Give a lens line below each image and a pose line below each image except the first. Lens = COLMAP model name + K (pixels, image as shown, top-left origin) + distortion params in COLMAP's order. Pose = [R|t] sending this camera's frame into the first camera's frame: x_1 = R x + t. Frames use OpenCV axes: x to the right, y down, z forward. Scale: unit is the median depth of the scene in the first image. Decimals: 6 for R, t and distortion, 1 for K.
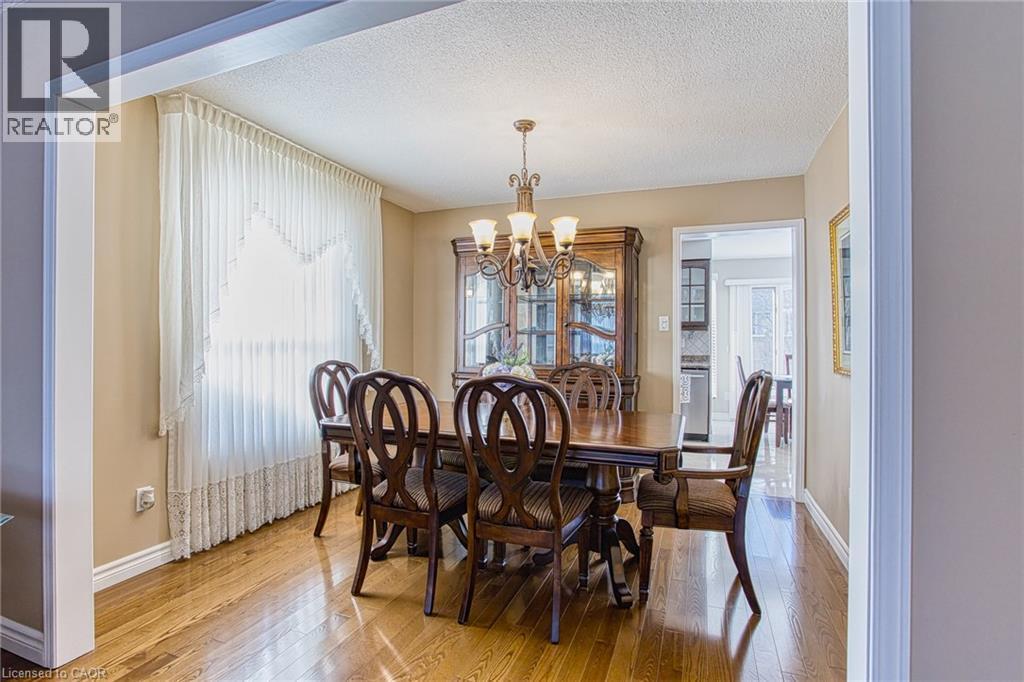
lens RADIAL K [[493.8, 0, 512.0], [0, 493.8, 341.0], [0, 0, 1]] dist [-0.062892, 0.036098]
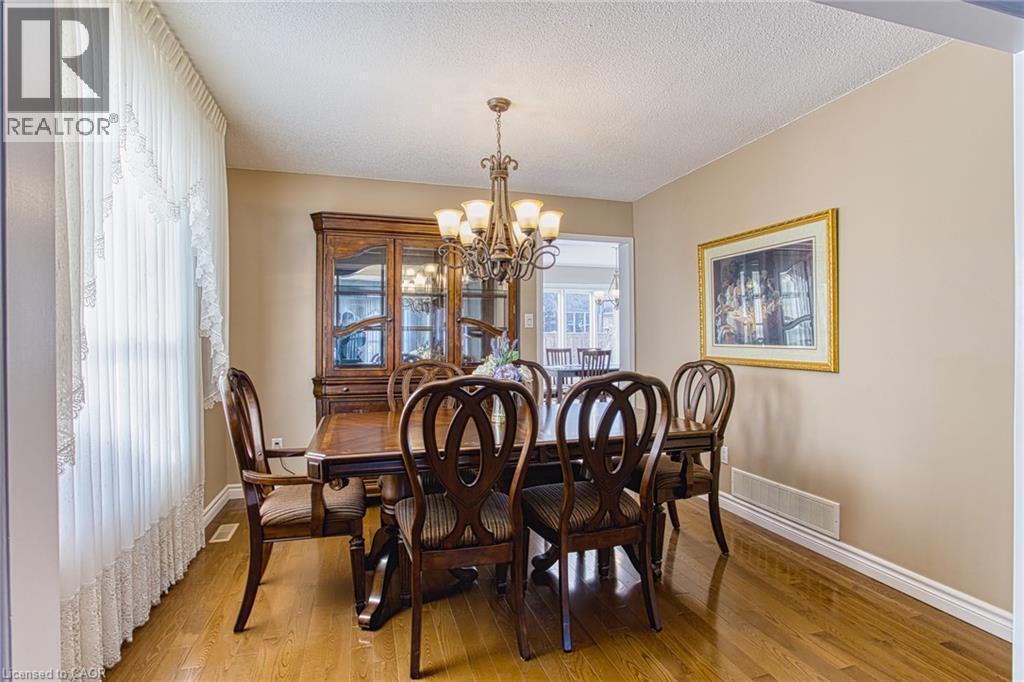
lens RADIAL K [[493.8, 0, 512.0], [0, 493.8, 341.0], [0, 0, 1]] dist [-0.062892, 0.036098]
pose [[0.790136, -0.008455, 0.612873, -0.529662], [0.005108, 0.999961, 0.007210, -0.000517], [-0.612910, -0.002567, 0.790148, 0.258450]]
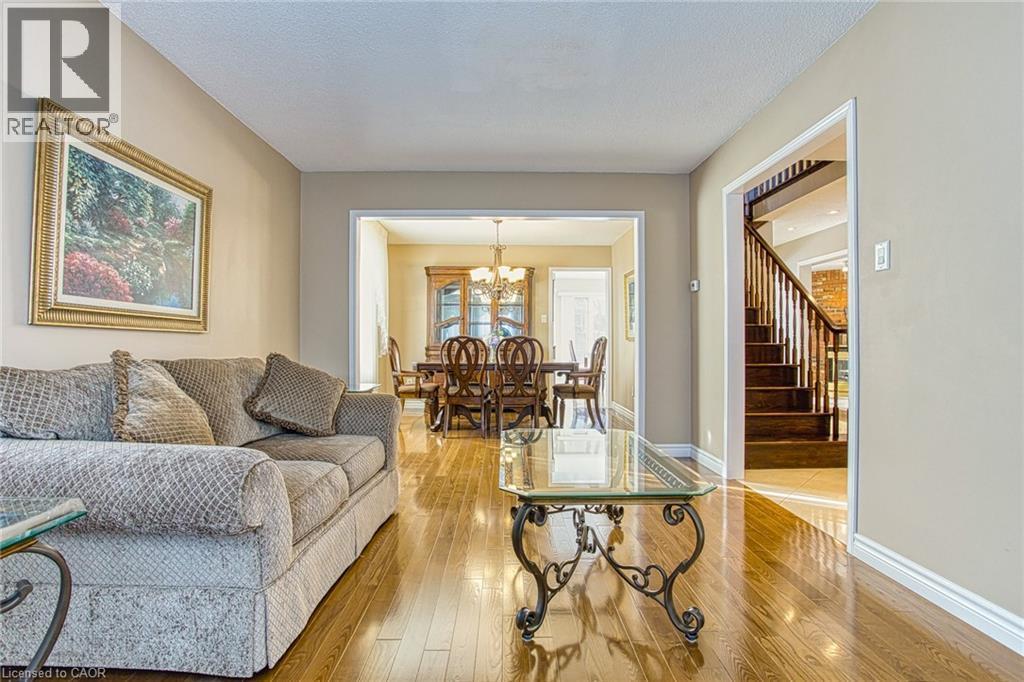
lens RADIAL K [[493.8, 0, 512.0], [0, 493.8, 341.0], [0, 0, 1]] dist [-0.062892, 0.036098]
pose [[0.927638, -0.001657, 0.373478, -0.701498], [0.001879, 0.999998, -0.000229, 0.066531], [-0.373477, 0.000914, 0.927639, -0.955676]]
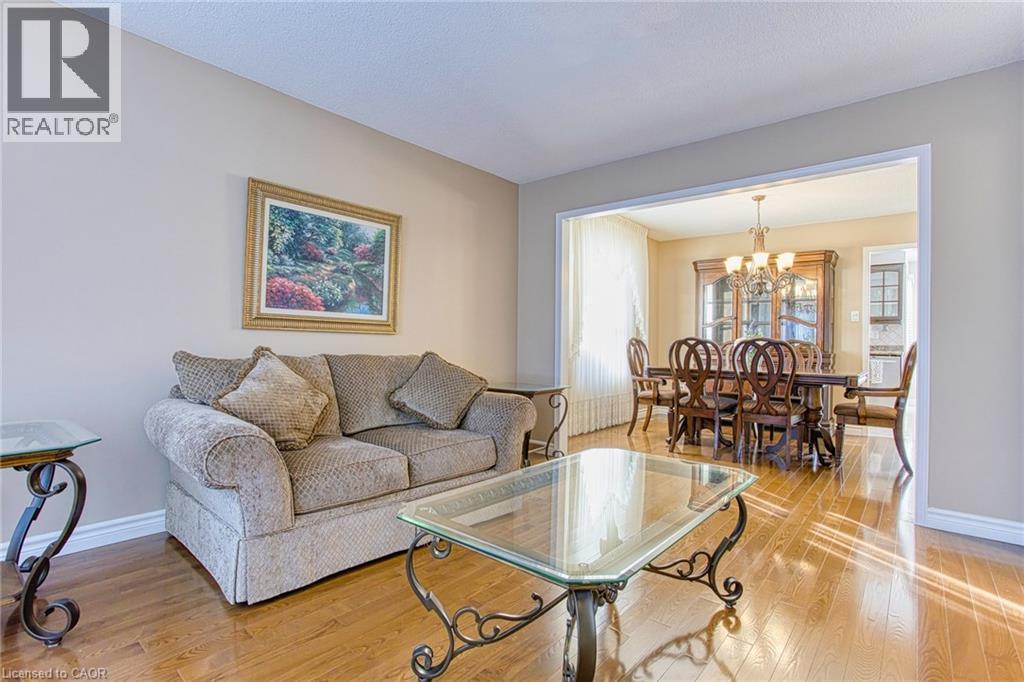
lens RADIAL K [[493.8, 0, 512.0], [0, 493.8, 341.0], [0, 0, 1]] dist [-0.062892, 0.036098]
pose [[0.944888, 0.007316, -0.327311, -0.231017], [-0.008578, 0.999960, -0.002412, 0.066546], [0.327281, 0.005087, 0.944913, -0.873585]]
